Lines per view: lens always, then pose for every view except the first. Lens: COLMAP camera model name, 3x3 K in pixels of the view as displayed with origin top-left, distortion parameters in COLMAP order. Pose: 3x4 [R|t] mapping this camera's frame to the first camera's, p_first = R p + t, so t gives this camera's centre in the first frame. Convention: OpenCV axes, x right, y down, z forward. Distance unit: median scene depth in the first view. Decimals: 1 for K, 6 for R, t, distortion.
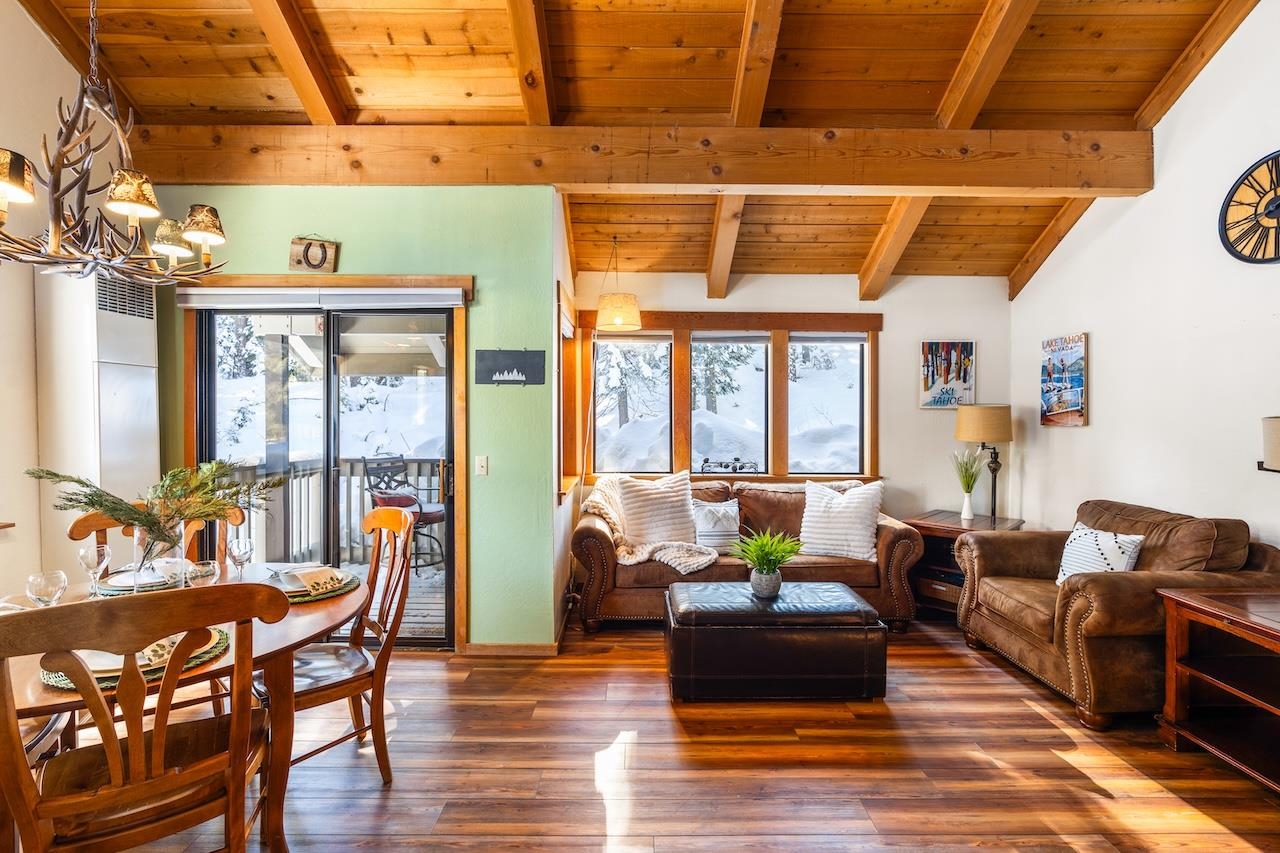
lens RADIAL K [[575.8, 0, 636.0], [0, 575.8, 422.0], [0, 0, 1]] dist [-0.007775, 0.002131]
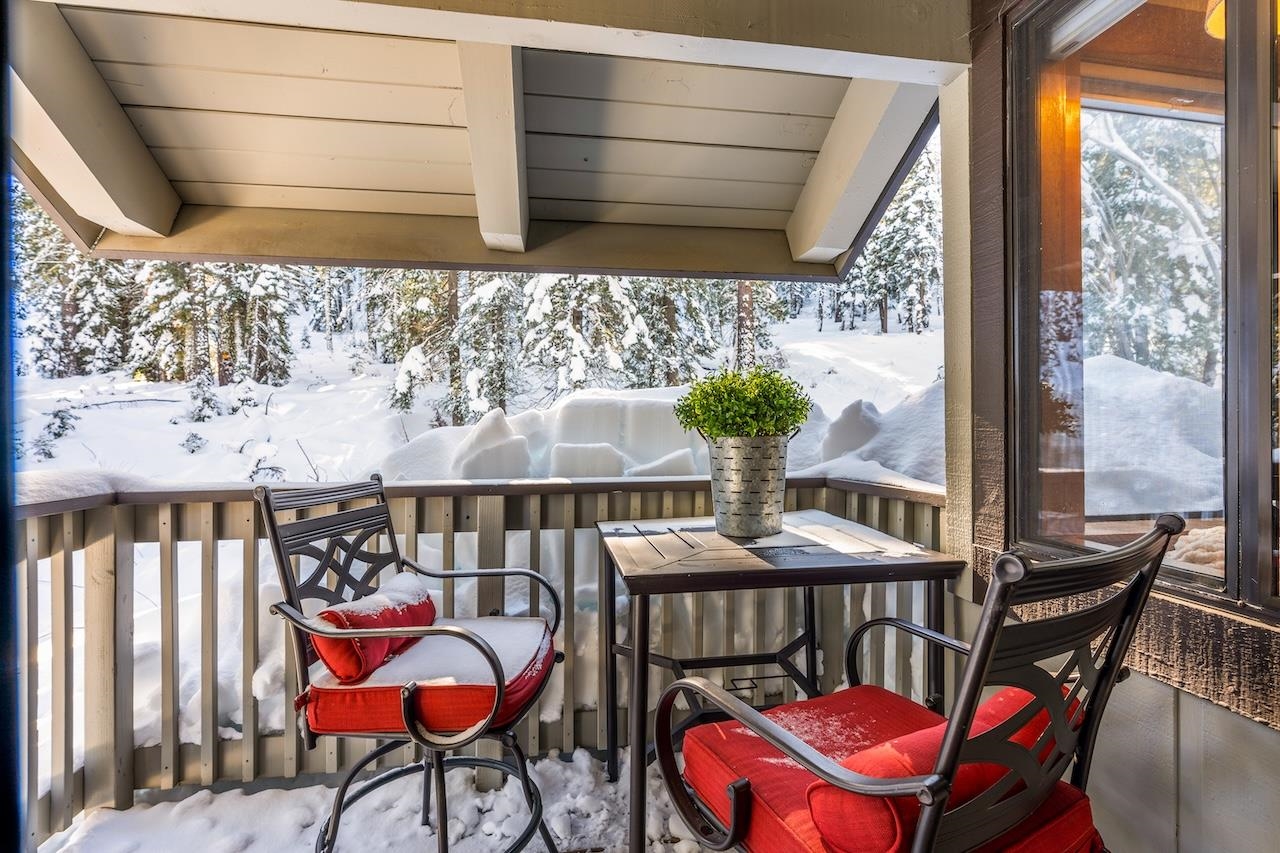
lens RADIAL K [[575.8, 0, 633.9], [0, 575.8, 422.8], [0, 0, 1]] dist [-0.007775, 0.002131]
pose [[0.986475, -0.007260, 0.163751, -0.067371], [0.009317, 0.999887, -0.011798, 0.006501], [-0.163647, 0.013164, 0.986431, 0.136829]]
